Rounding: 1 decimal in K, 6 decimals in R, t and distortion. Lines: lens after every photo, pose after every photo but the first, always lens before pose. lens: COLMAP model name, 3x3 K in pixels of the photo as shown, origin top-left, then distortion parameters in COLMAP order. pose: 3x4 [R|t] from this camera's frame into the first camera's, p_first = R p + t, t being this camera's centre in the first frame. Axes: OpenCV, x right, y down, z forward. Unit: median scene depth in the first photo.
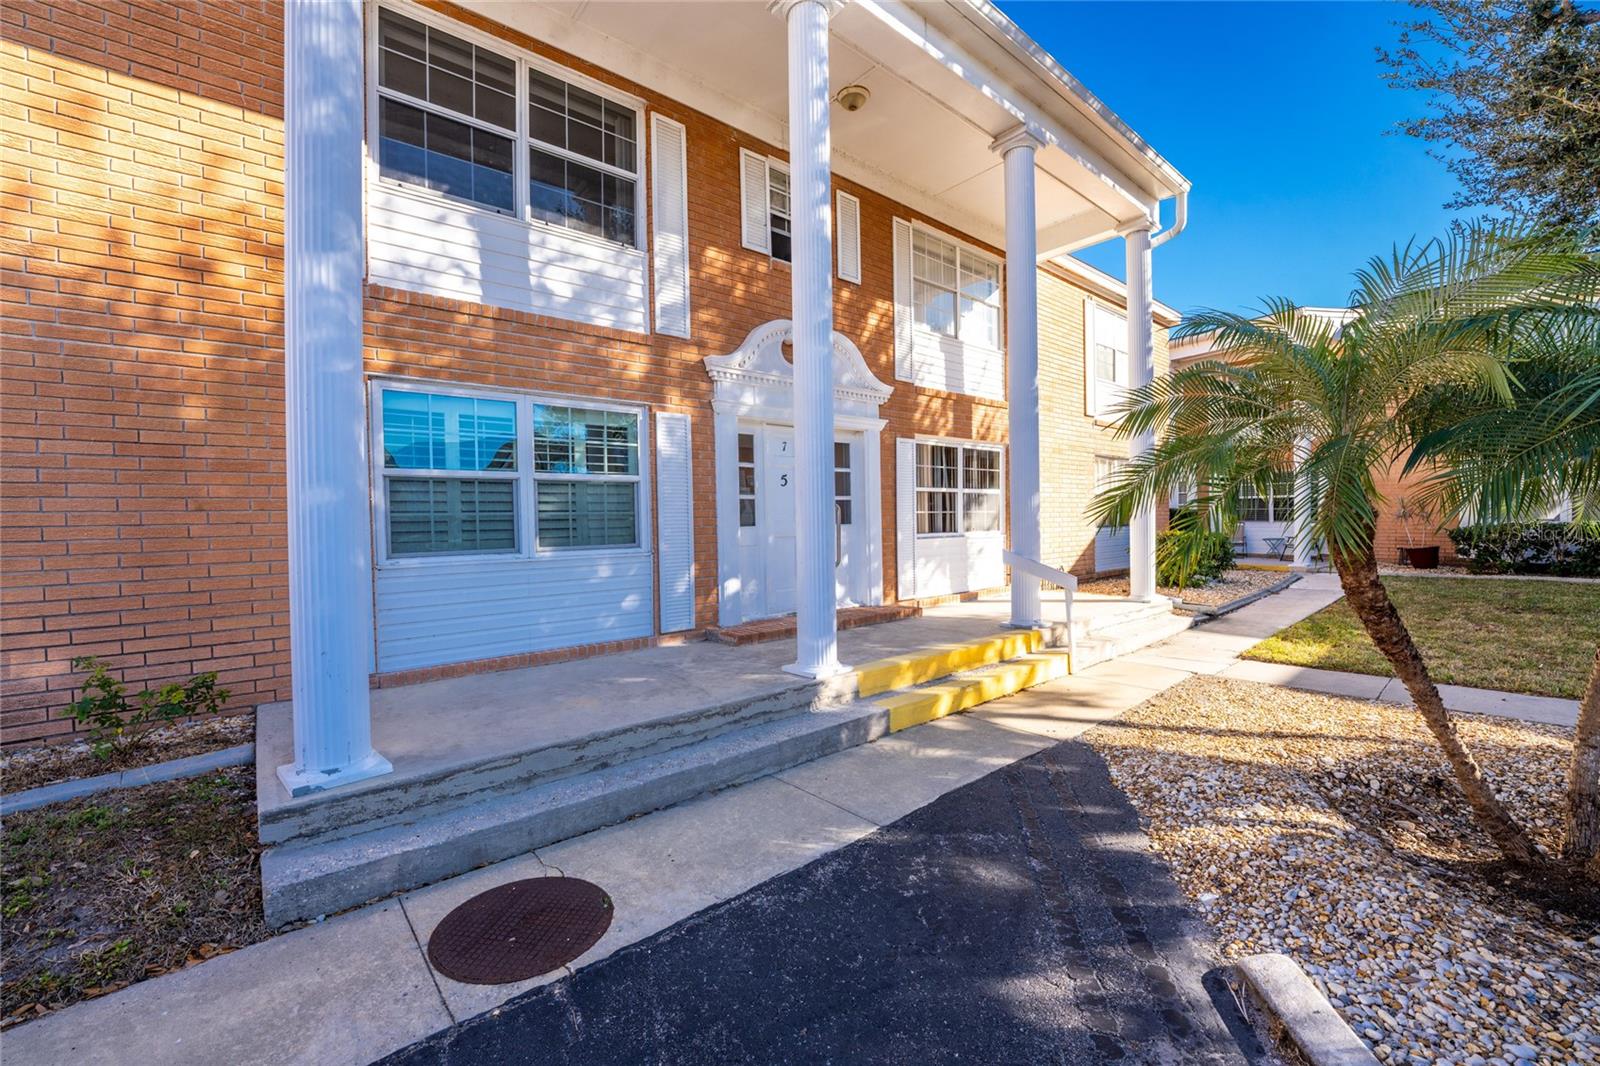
lens RADIAL K [[649.6, 0, 805.3], [0, 649.6, 522.3], [0, 0, 1]] dist [-0.014032, 0.000043]
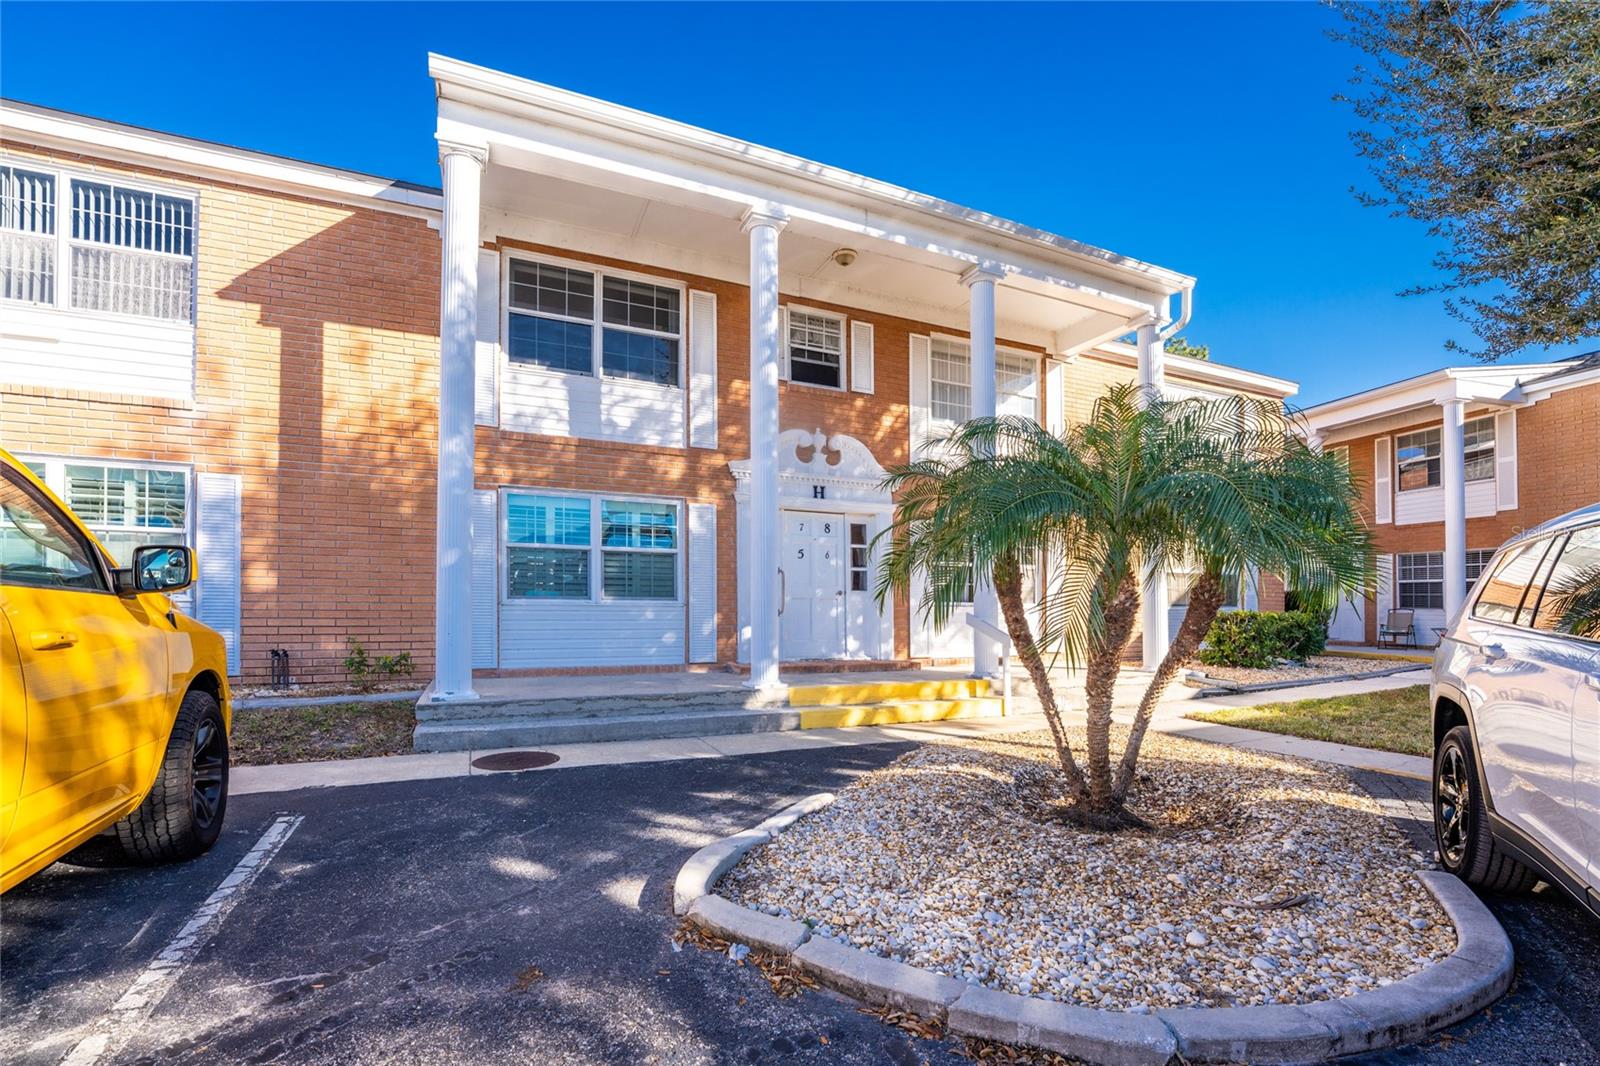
lens RADIAL K [[649.6, 0, 784.0], [0, 649.6, 591.7], [0, 0, 1]] dist [-0.014032, 0.000043]
pose [[0.965075, 0.023462, -0.260922, 0.379500], [-0.026548, 0.999613, -0.008309, 0.029519], [0.260626, 0.014946, 0.965324, -0.327045]]
